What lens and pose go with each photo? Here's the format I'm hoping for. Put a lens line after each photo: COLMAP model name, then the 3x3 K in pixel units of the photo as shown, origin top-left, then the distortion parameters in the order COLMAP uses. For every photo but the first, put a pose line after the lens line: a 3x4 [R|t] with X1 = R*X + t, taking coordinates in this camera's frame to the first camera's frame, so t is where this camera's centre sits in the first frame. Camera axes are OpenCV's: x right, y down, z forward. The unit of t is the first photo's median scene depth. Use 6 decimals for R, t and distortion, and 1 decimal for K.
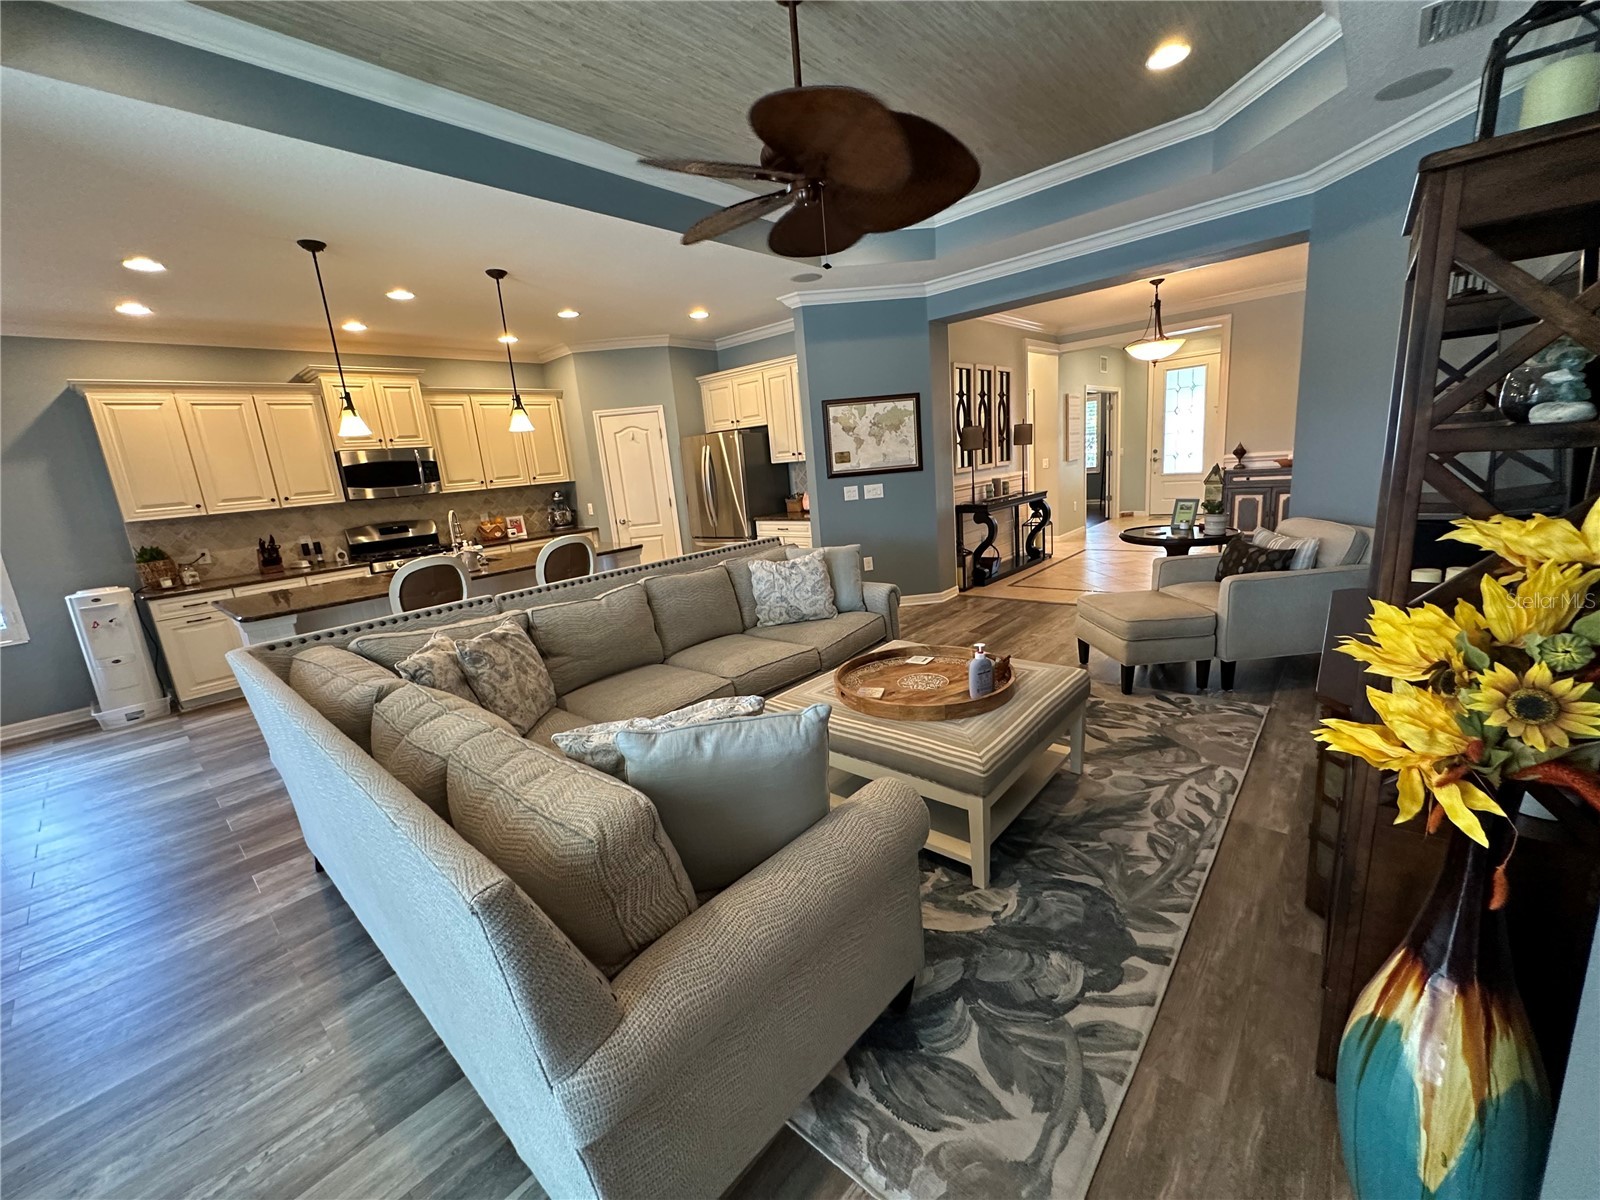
lens RADIAL K [[638.3, 0, 802.5], [0, 638.3, 596.4], [0, 0, 1]] dist [-0.004877, 0.000939]
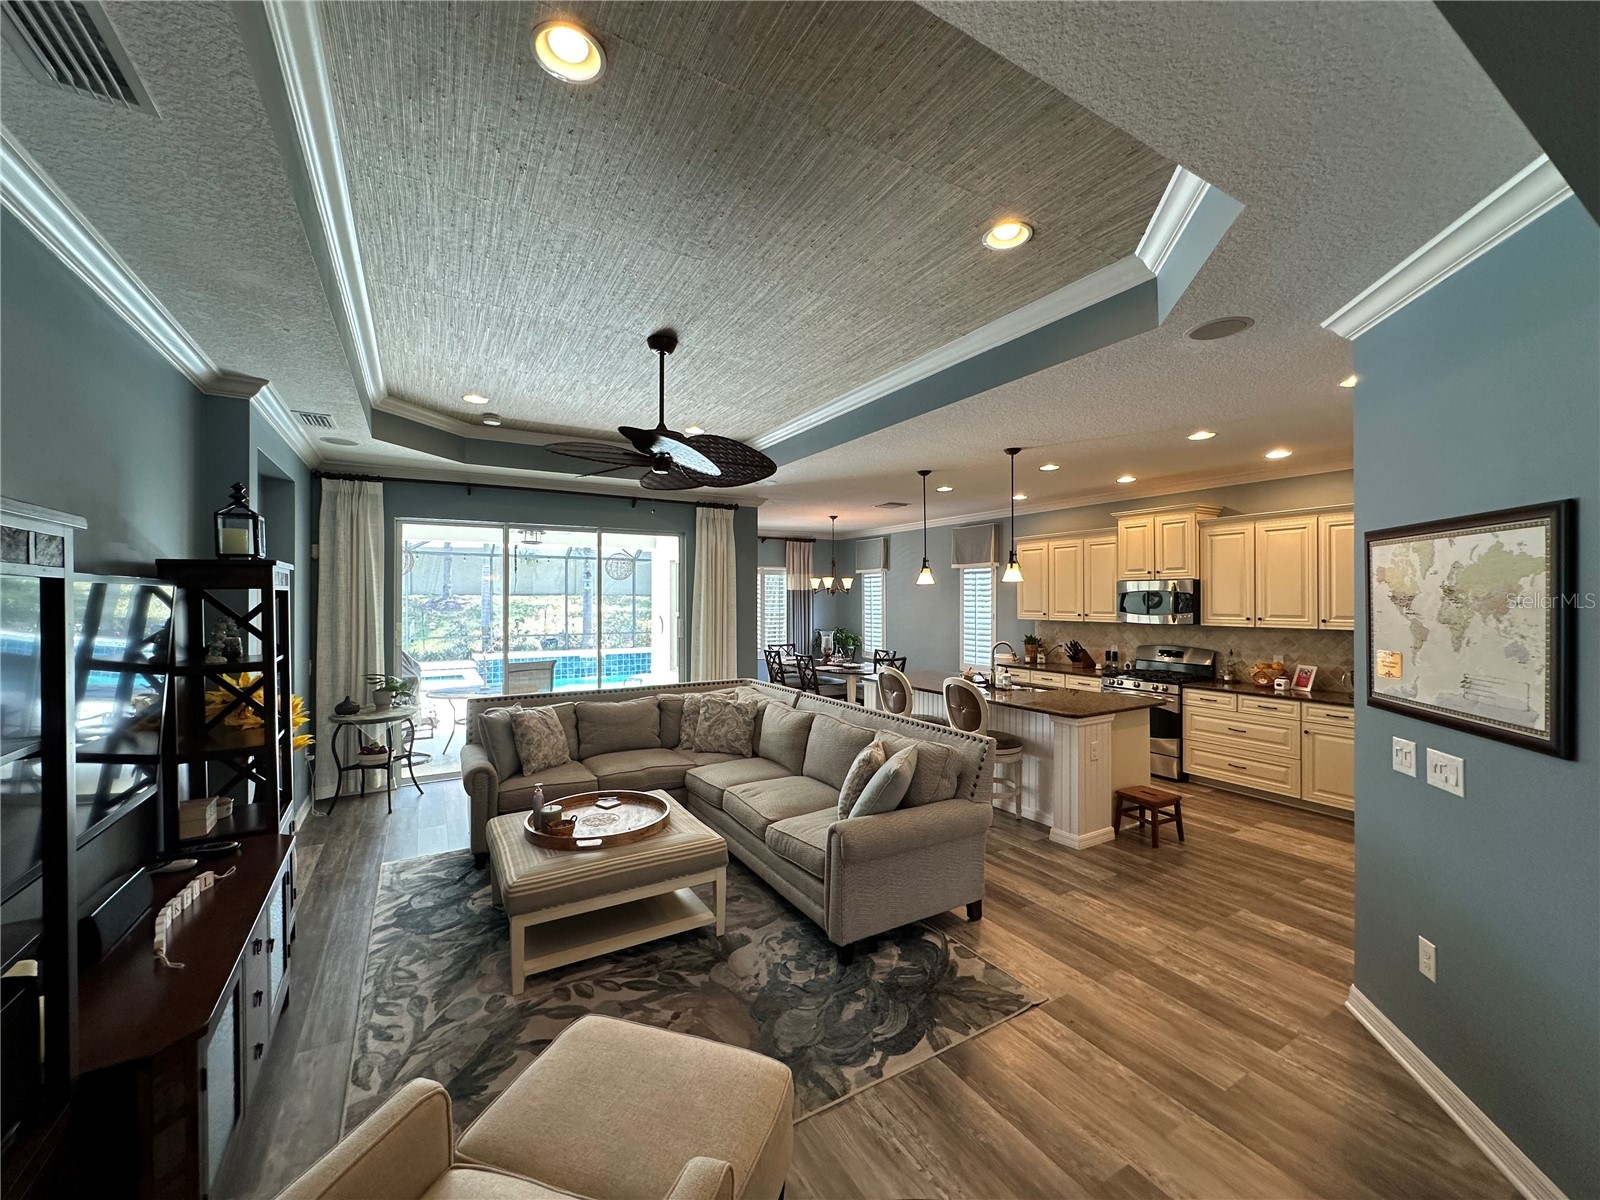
lens RADIAL K [[638.3, 0, 802.5], [0, 638.3, 596.4], [0, 0, 1]] dist [-0.004877, 0.000939]
pose [[-0.305303, 0.082276, -0.948694, 0.794637], [-0.174942, 0.974458, 0.140810, -0.354989], [0.936048, 0.208956, -0.283112, 1.059137]]
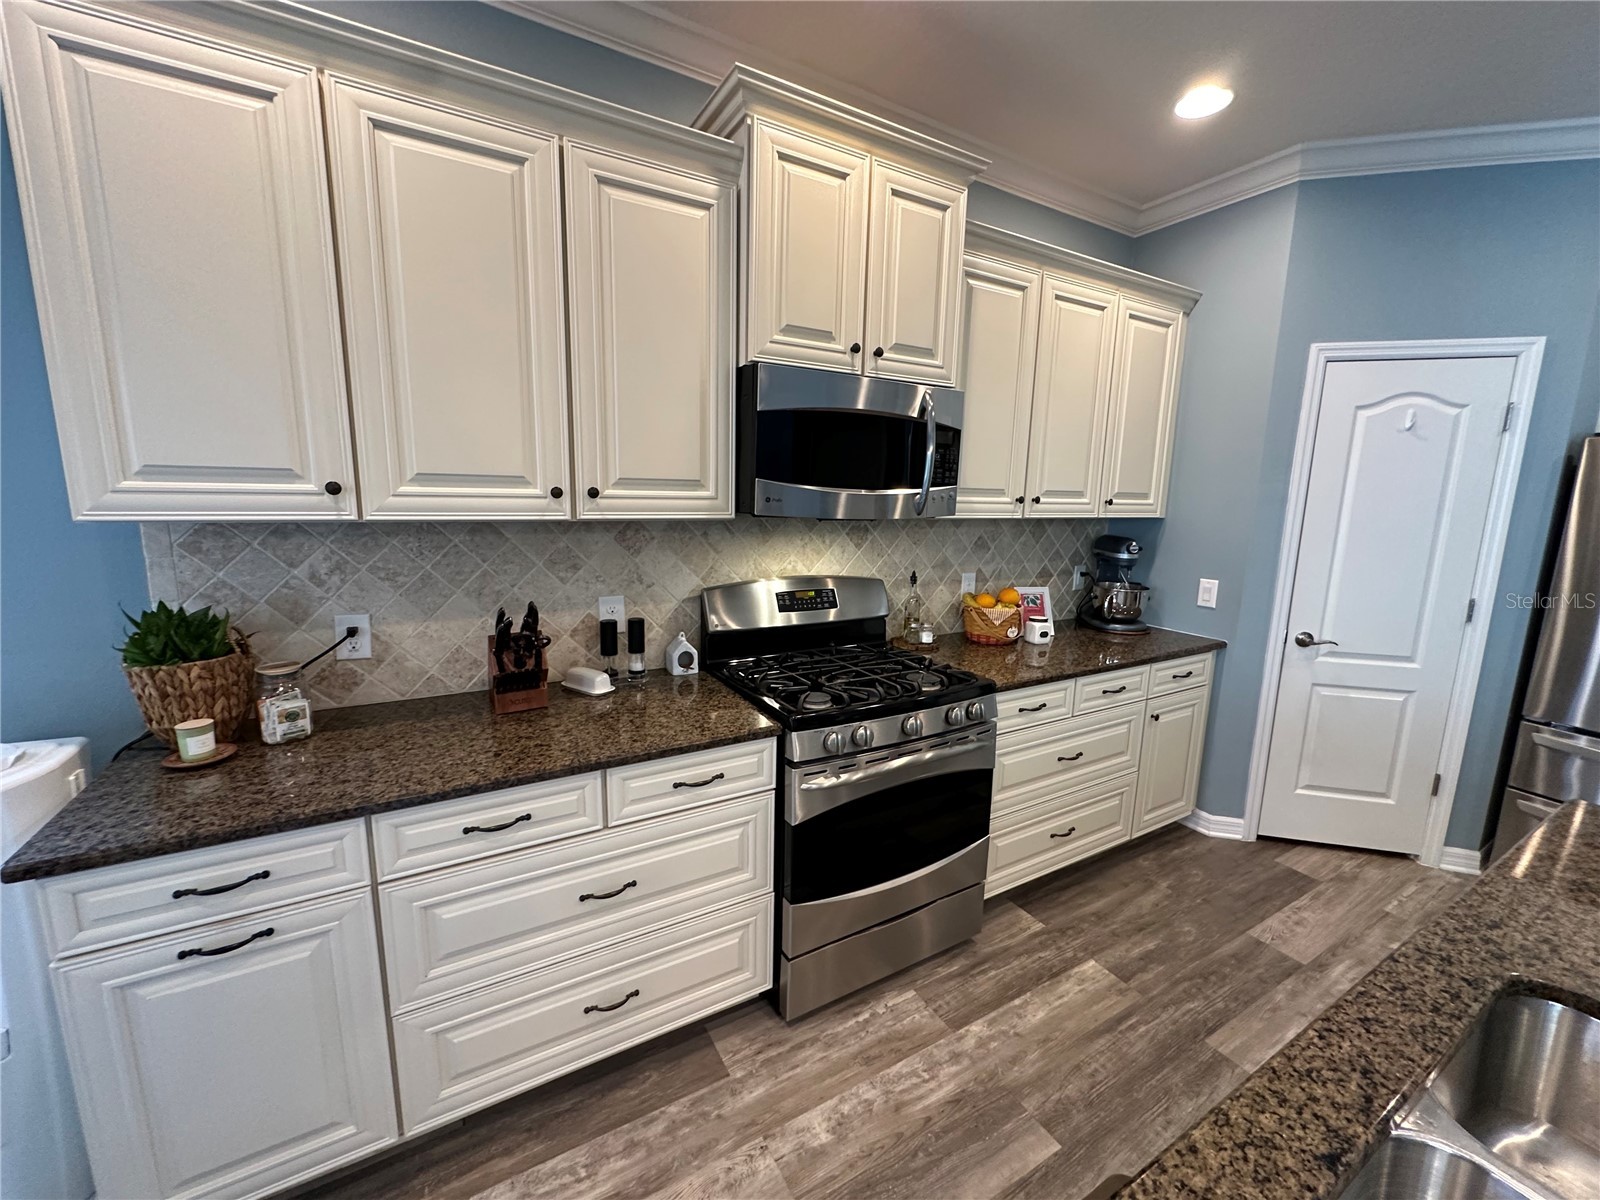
lens RADIAL K [[638.3, 0, 802.5], [0, 638.3, 596.4], [0, 0, 1]] dist [-0.004877, 0.000939]
pose [[0.942135, 0.160191, -0.294482, -0.795675], [-0.170398, 0.985333, -0.009158, -0.153196], [0.288696, 0.058807, 0.955613, 0.951251]]
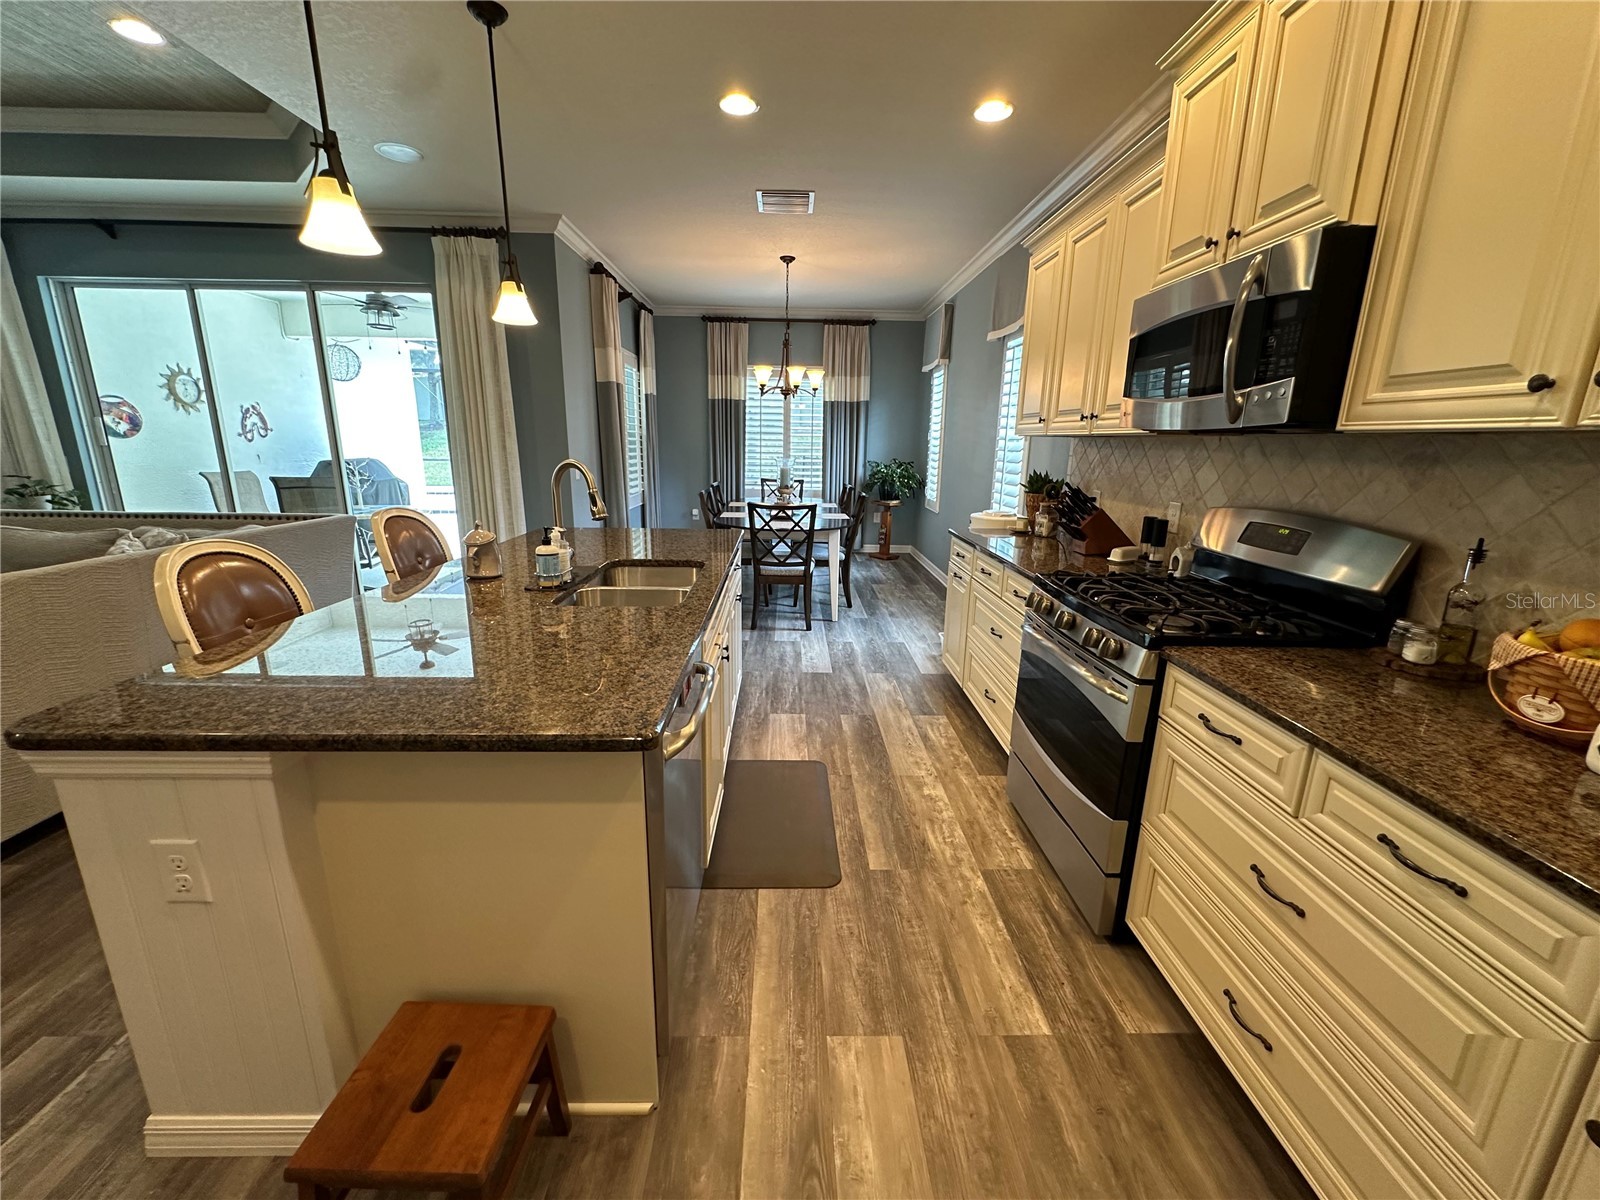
lens RADIAL K [[638.3, 0, 802.5], [0, 638.3, 596.4], [0, 0, 1]] dist [-0.004877, 0.000939]
pose [[-0.733305, 0.232219, -0.639013, -0.389237], [-0.099199, 0.893264, 0.438451, -0.288903], [0.672624, 0.384908, -0.631999, 1.573463]]
